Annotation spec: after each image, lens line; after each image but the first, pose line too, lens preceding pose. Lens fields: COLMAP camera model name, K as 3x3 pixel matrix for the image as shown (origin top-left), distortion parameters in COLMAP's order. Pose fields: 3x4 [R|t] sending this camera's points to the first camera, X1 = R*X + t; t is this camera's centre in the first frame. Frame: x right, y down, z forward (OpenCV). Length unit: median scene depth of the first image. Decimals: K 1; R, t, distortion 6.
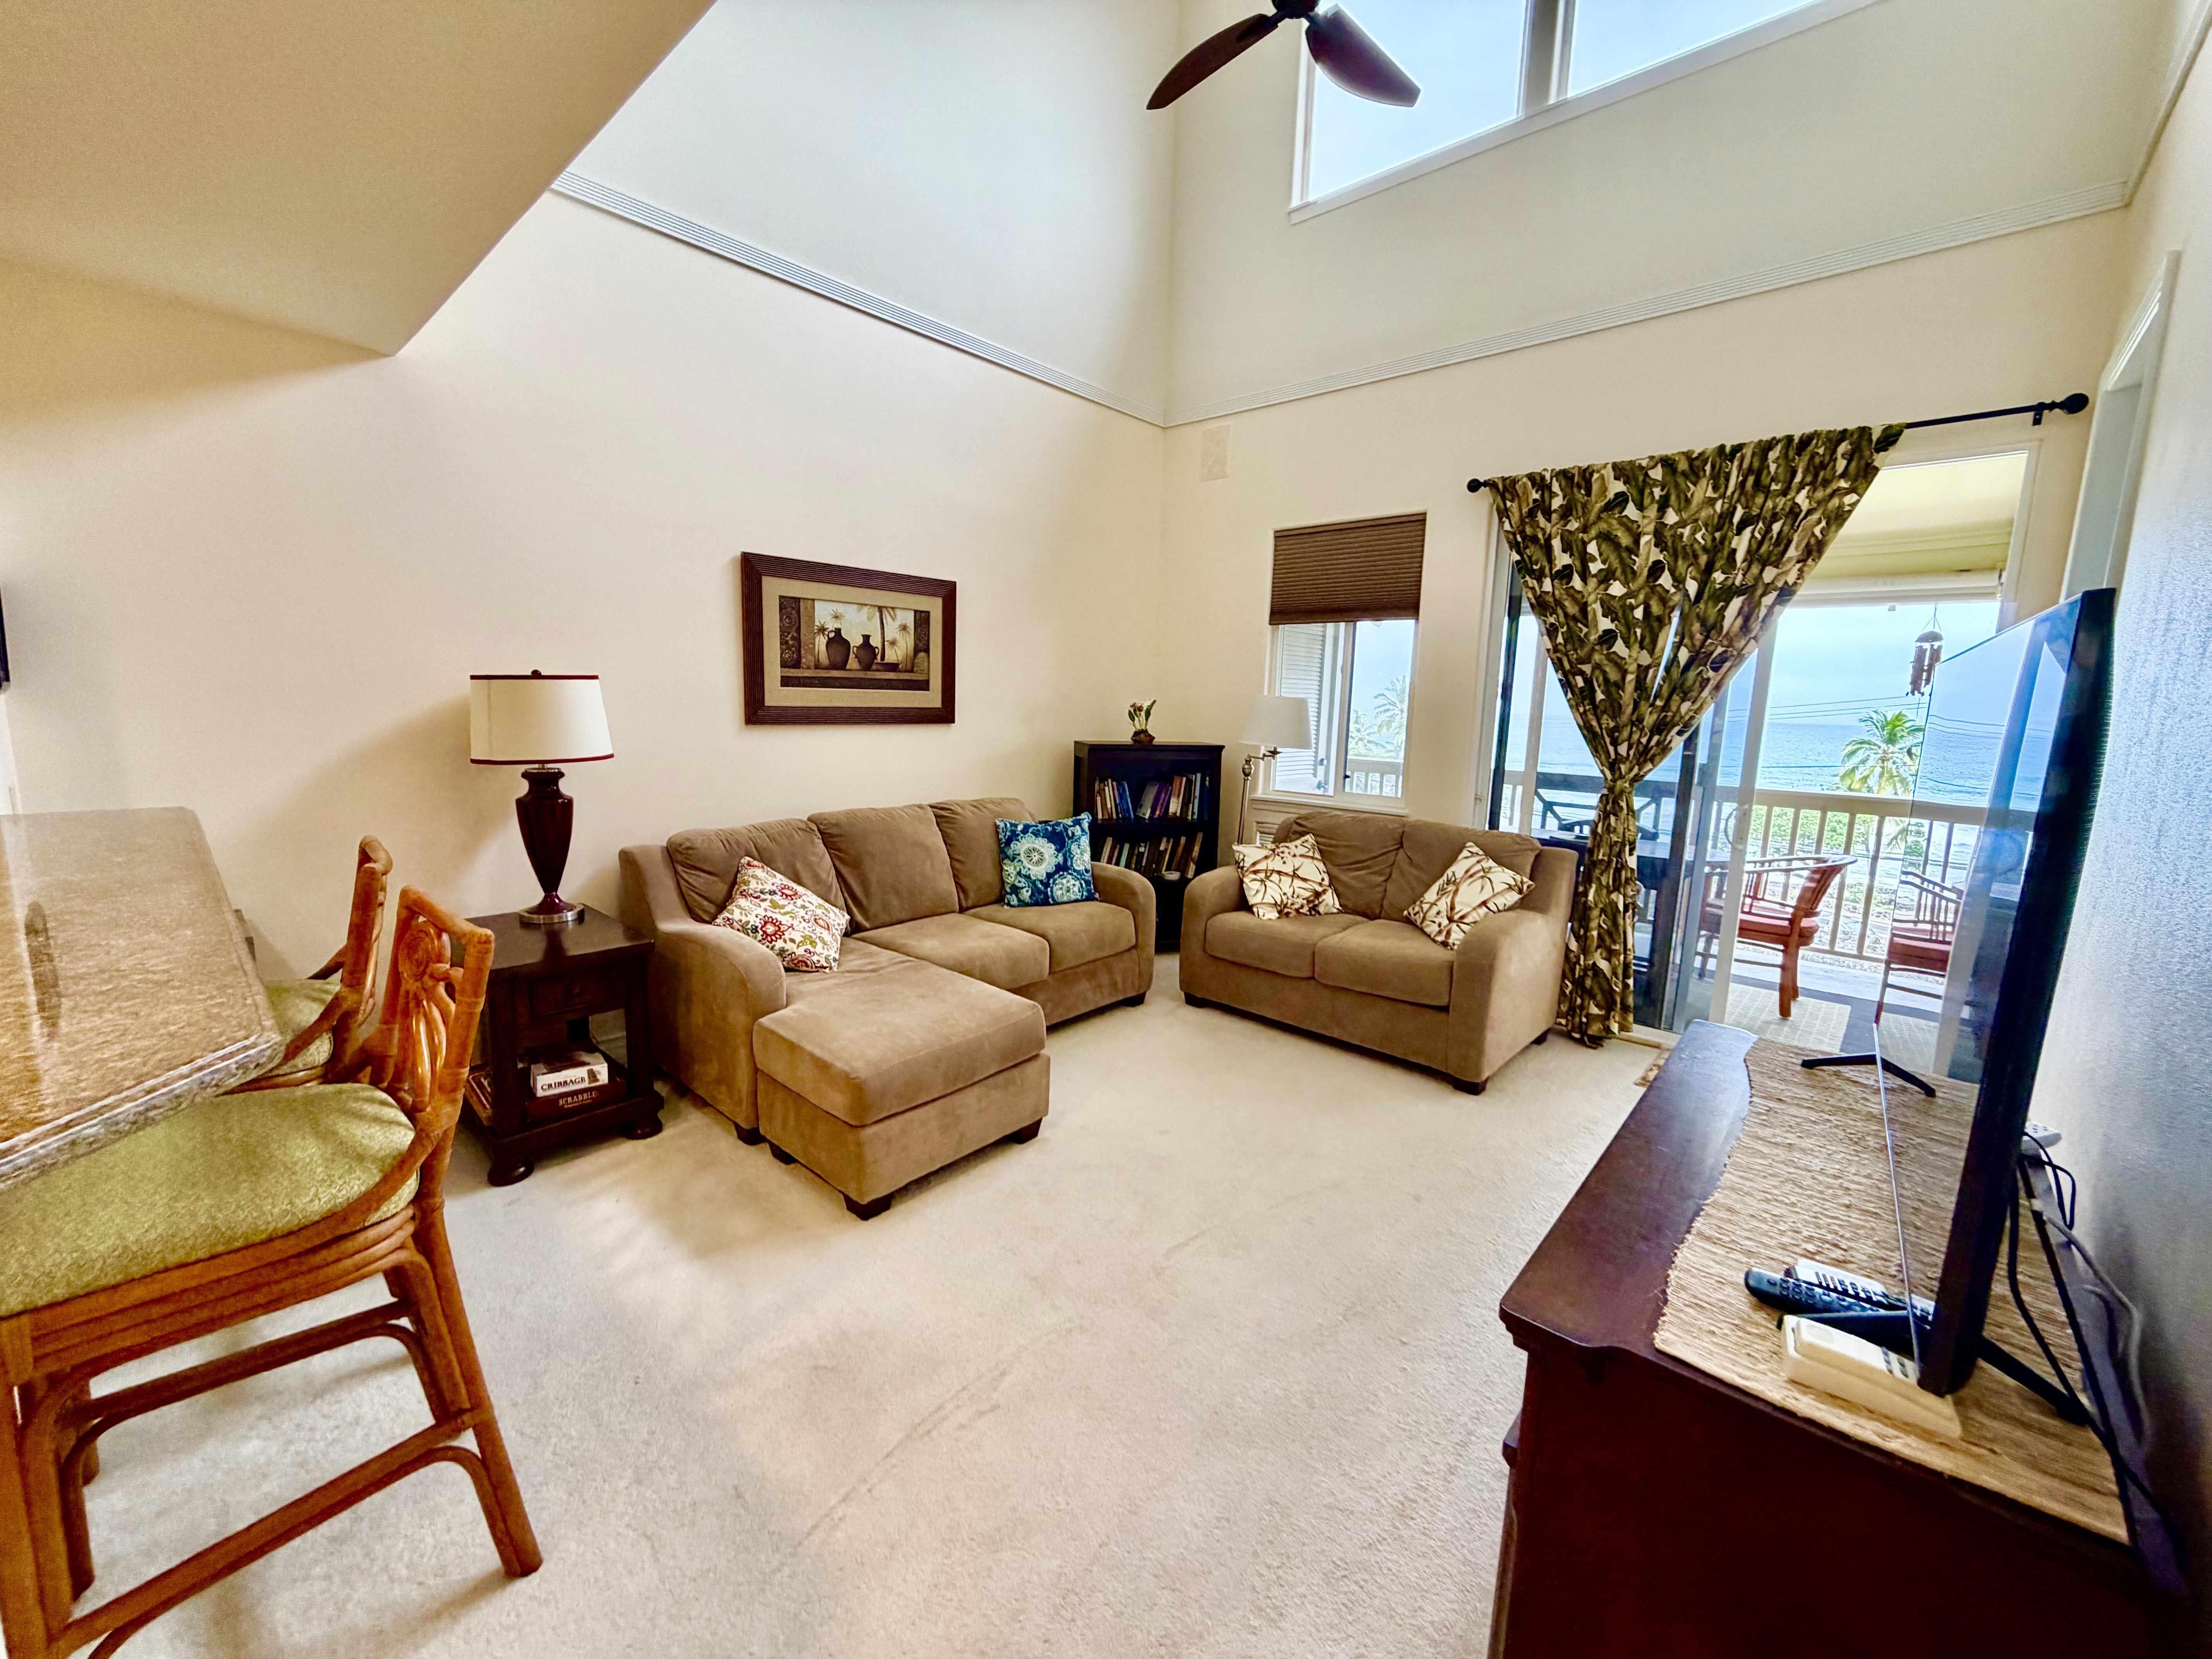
lens RADIAL K [[885.1, 0, 1098.4], [0, 885.1, 828.0], [0, 0, 1]] dist [0.000659, 0.000704]
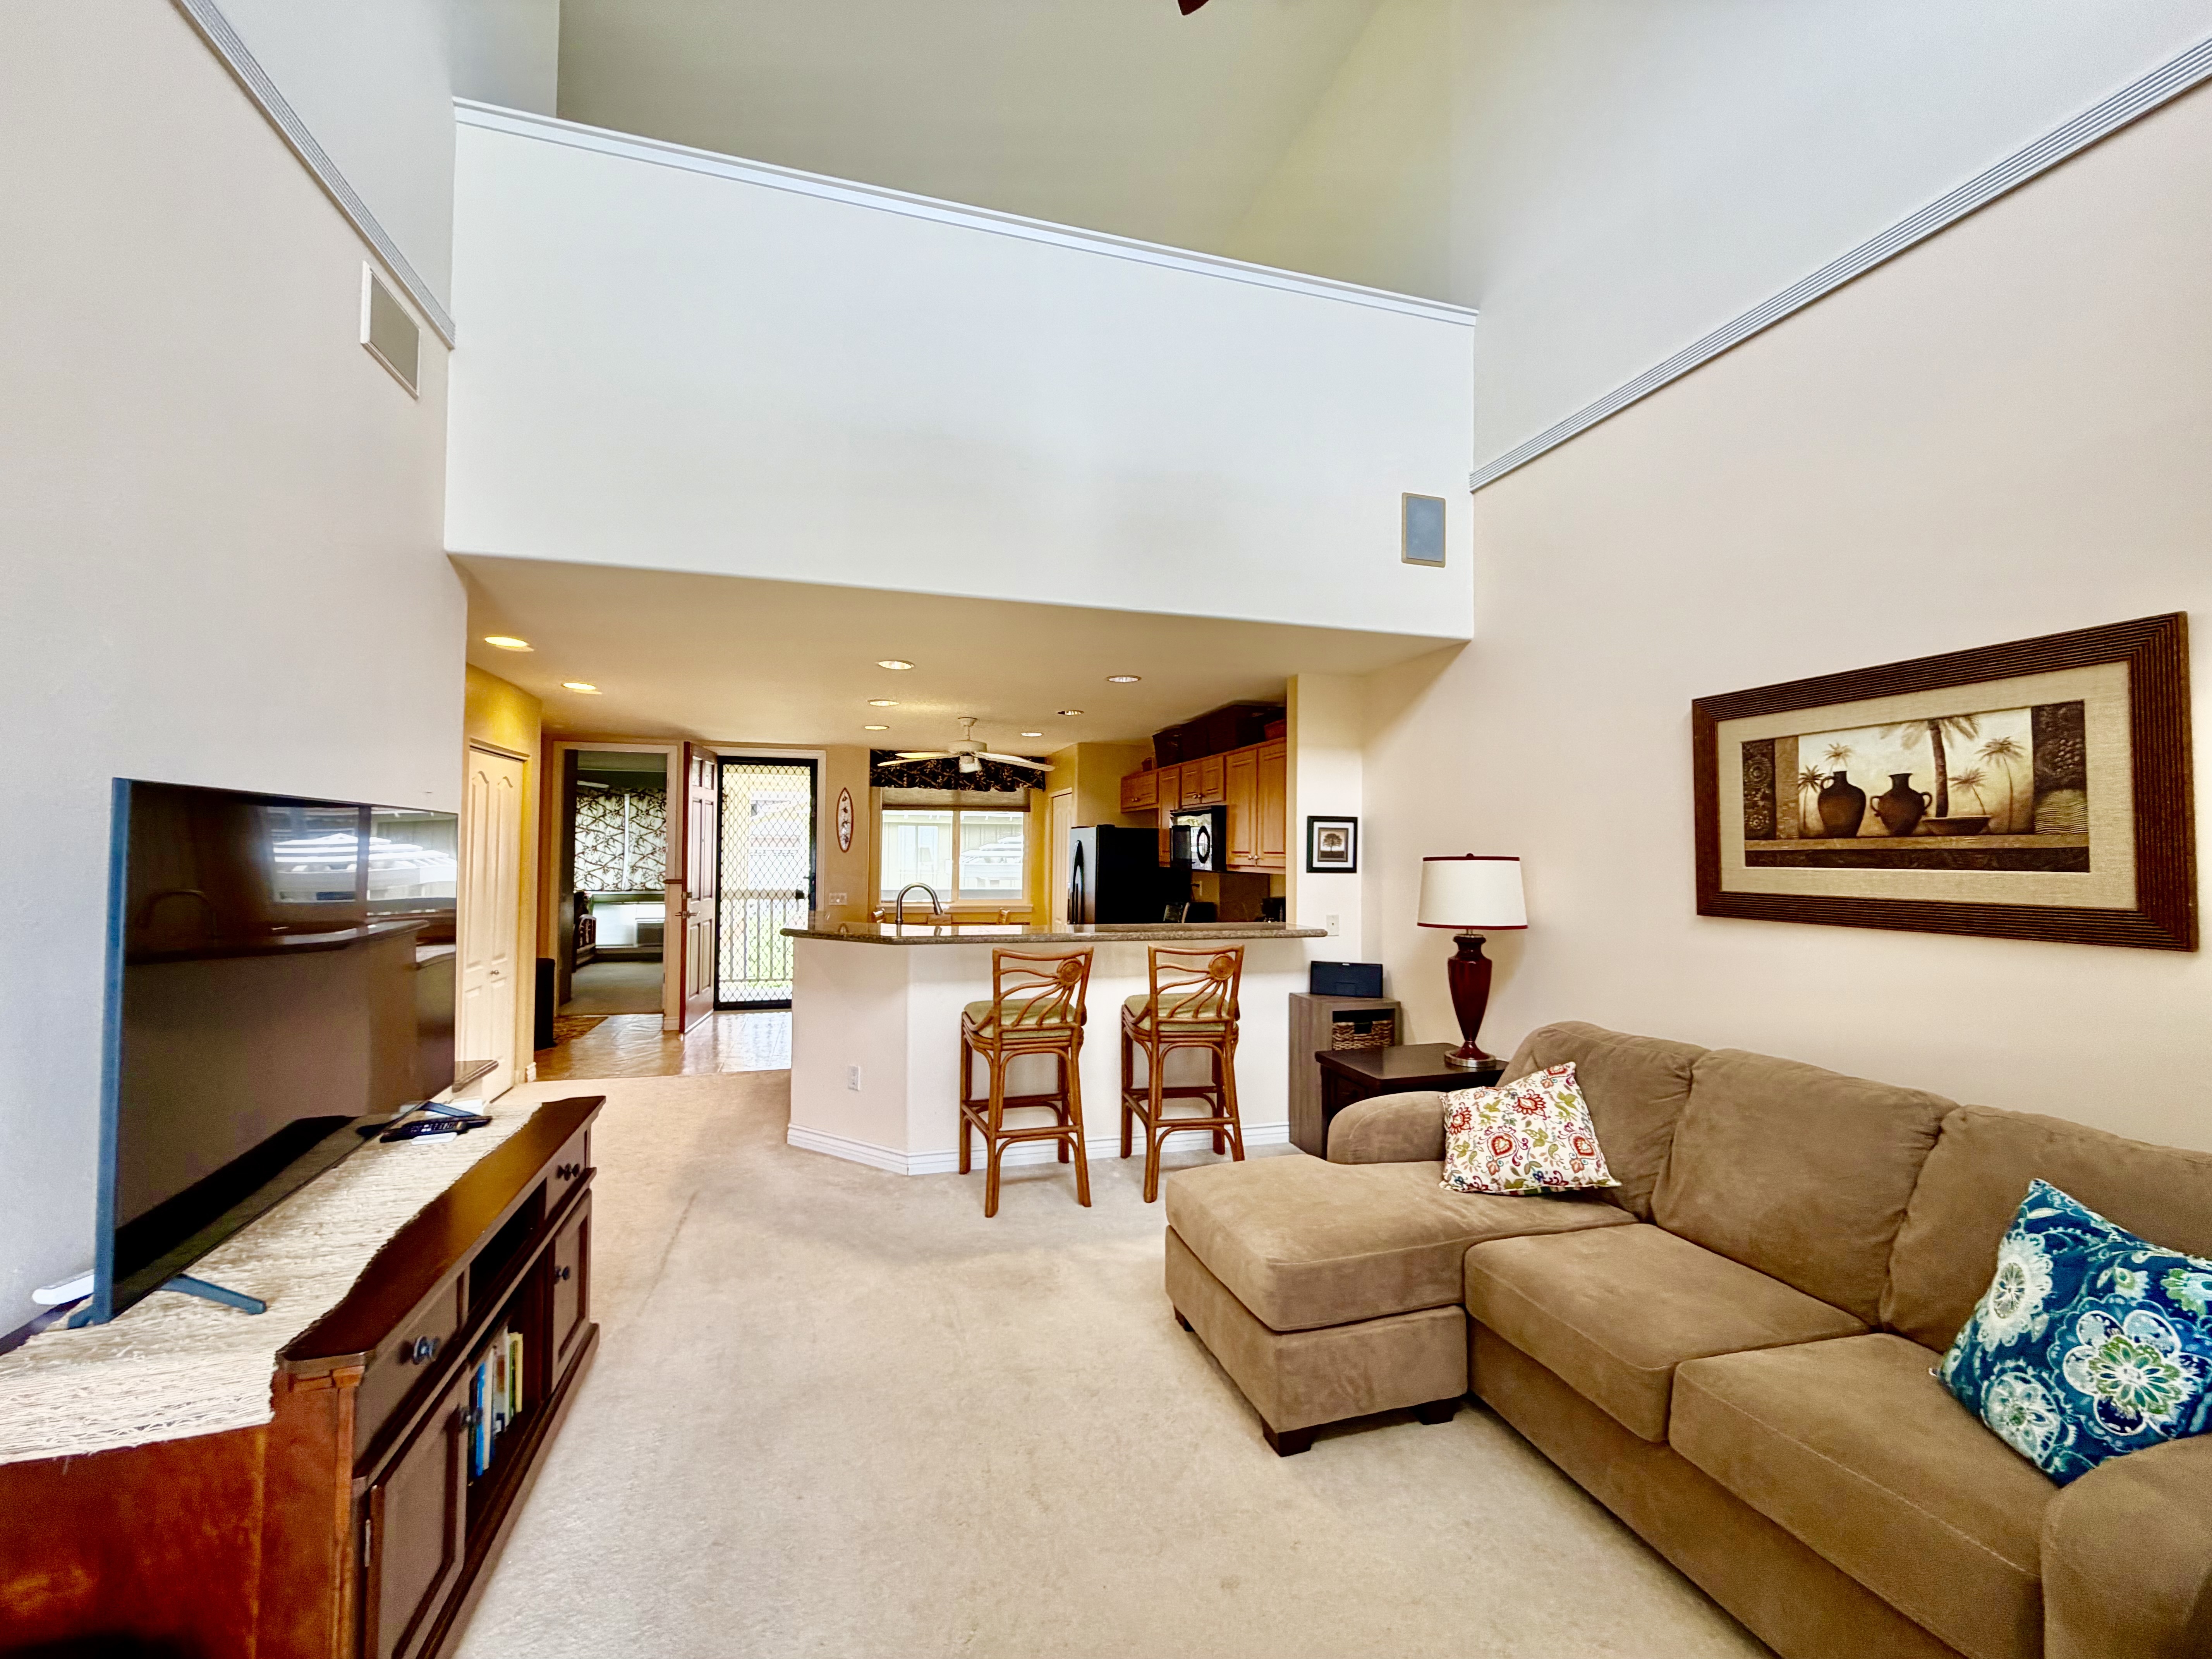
lens RADIAL K [[883.6, 0, 1098.2], [0, 883.6, 830.8], [0, 0, 1]] dist [0.000509, -0.000248]
pose [[-0.524131, -0.056288, -0.849775, 0.500077], [-0.152998, 0.987803, 0.028937, -0.122005], [0.837782, 0.145181, -0.526350, 0.888542]]
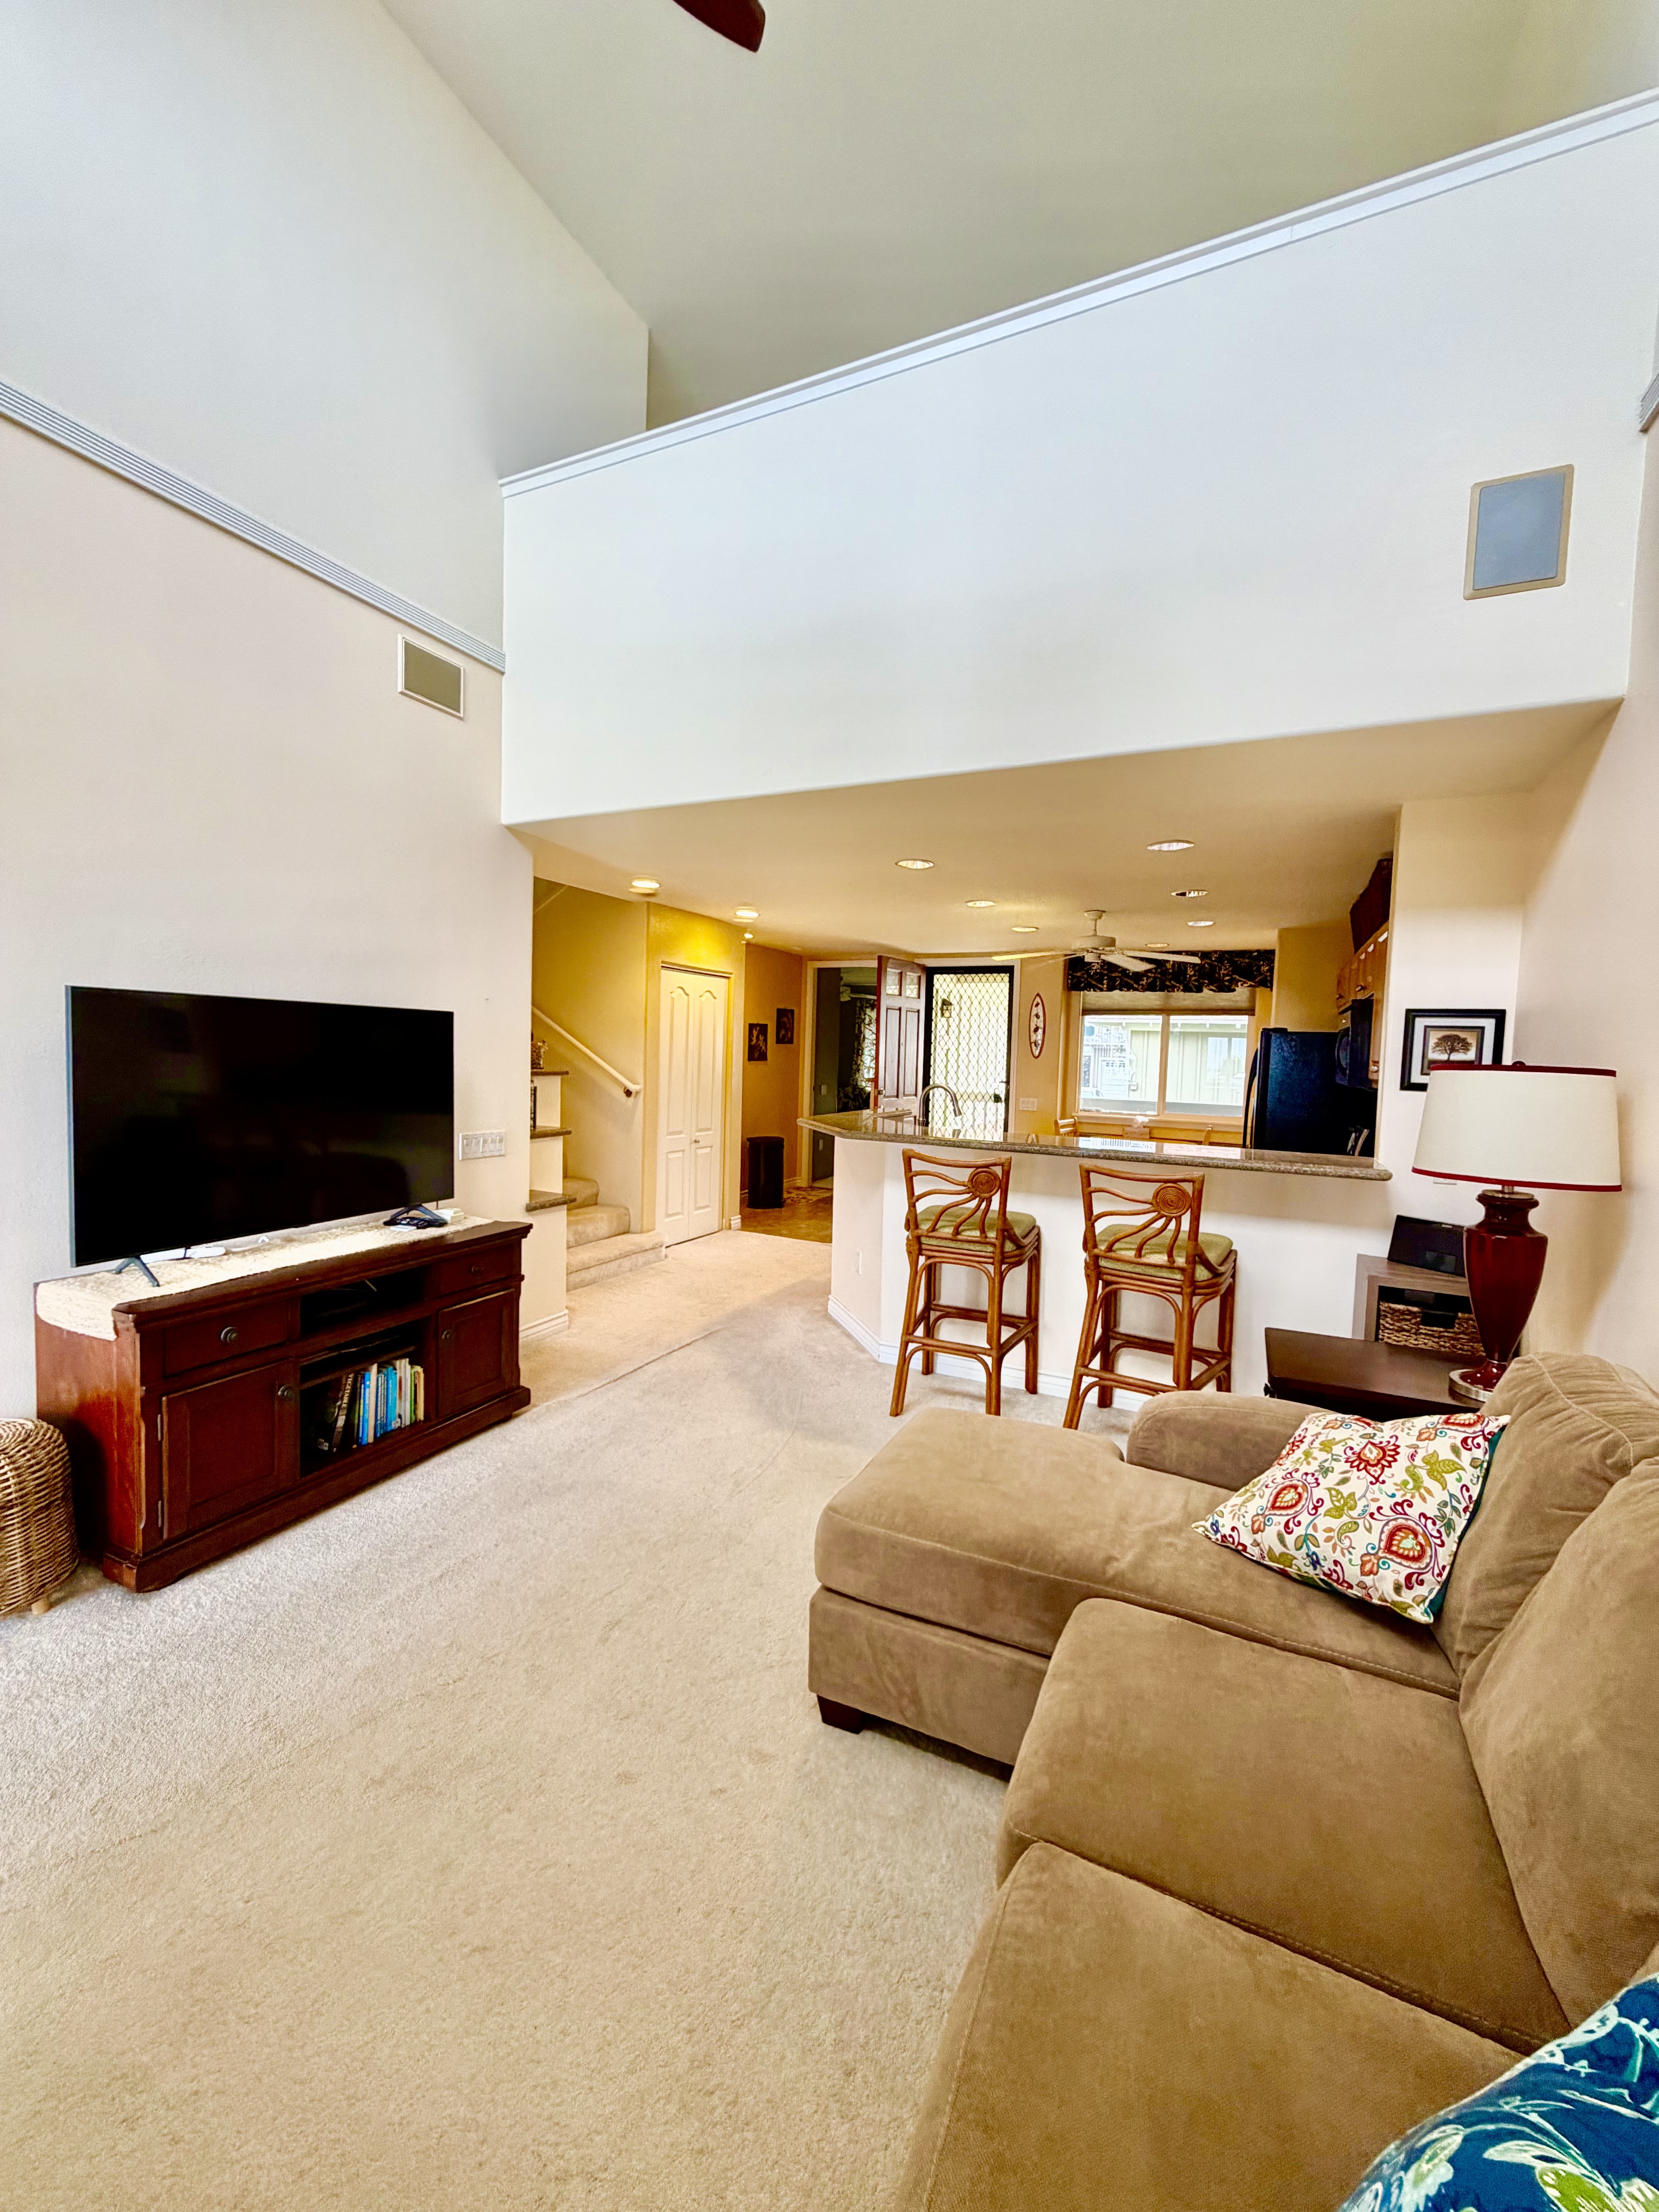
lens RADIAL K [[885.1, 0, 831.5], [0, 885.1, 1099.5], [0, 0, 1]] dist [0.000659, 0.000704]
pose [[-0.955361, -0.044681, -0.292042, 0.104656], [-0.103254, 0.976659, 0.188350, -0.167517], [0.276810, 0.210097, -0.937676, 1.138912]]
